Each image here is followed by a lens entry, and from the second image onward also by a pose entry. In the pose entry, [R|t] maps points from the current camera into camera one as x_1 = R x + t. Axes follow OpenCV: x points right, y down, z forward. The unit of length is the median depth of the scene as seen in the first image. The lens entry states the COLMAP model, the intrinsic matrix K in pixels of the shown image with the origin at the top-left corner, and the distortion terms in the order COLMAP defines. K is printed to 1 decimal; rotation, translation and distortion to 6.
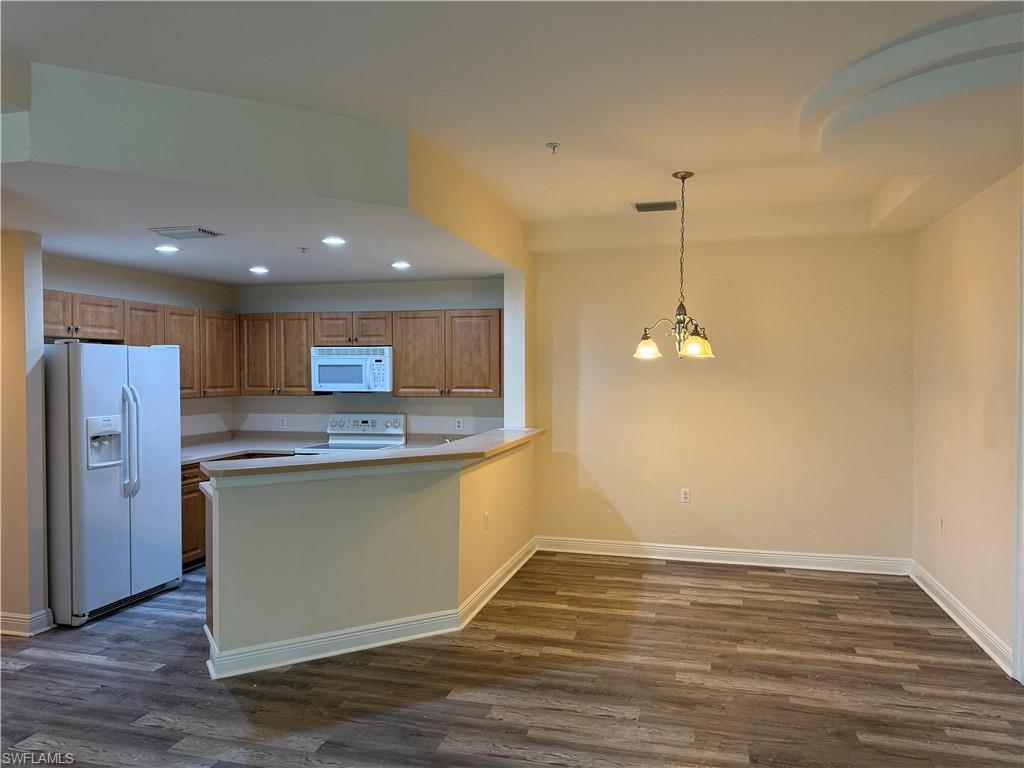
lens RADIAL K [[714.2, 0, 508.2], [0, 714.2, 387.7], [0, 0, 1]] dist [0.027511, -0.004413]
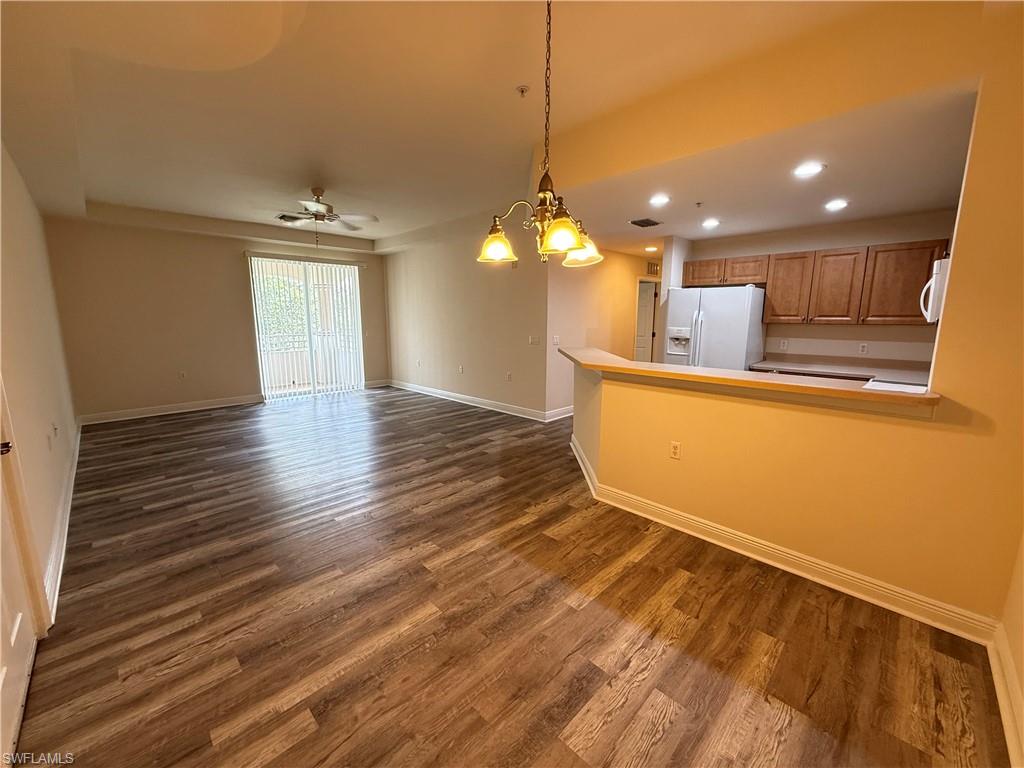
lens RADIAL K [[411.8, 0, 505.8], [0, 411.8, 378.9], [0, 0, 1]] dist [0.001974, -0.000289]
pose [[-0.496917, 0.129571, -0.858070, 0.662650], [-0.030130, 0.985618, 0.166280, 0.007870], [0.867275, 0.108481, -0.485867, 1.276314]]
